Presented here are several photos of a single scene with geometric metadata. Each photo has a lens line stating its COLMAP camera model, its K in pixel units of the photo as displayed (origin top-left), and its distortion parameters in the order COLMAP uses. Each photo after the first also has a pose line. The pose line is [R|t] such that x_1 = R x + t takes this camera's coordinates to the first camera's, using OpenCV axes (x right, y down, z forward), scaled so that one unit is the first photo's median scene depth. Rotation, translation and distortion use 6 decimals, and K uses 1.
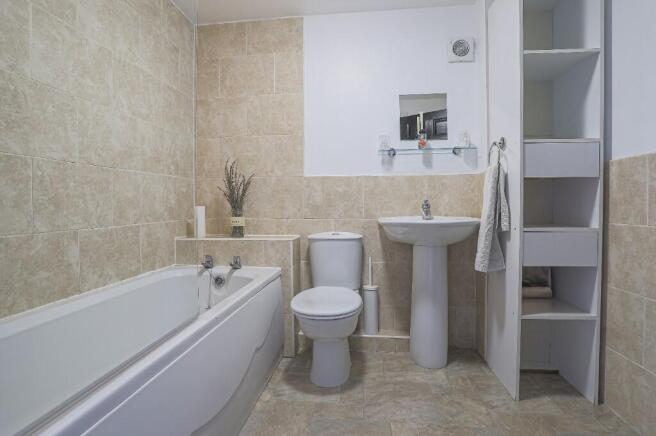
lens RADIAL K [[340.0, 0, 327.3], [0, 340.0, 207.7], [0, 0, 1]] dist [-0.063285, 0.035961]
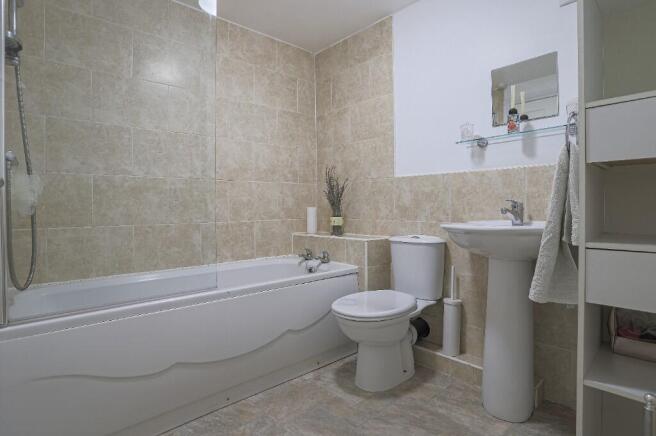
lens RADIAL K [[340.0, 0, 327.3], [0, 340.0, 207.7], [0, 0, 1]] dist [-0.063285, 0.035961]
pose [[0.754861, 0.002319, -0.655881, 0.464358], [-0.003042, 0.999995, 0.000034, -0.003423], [0.655878, 0.001969, 0.754864, 0.143536]]
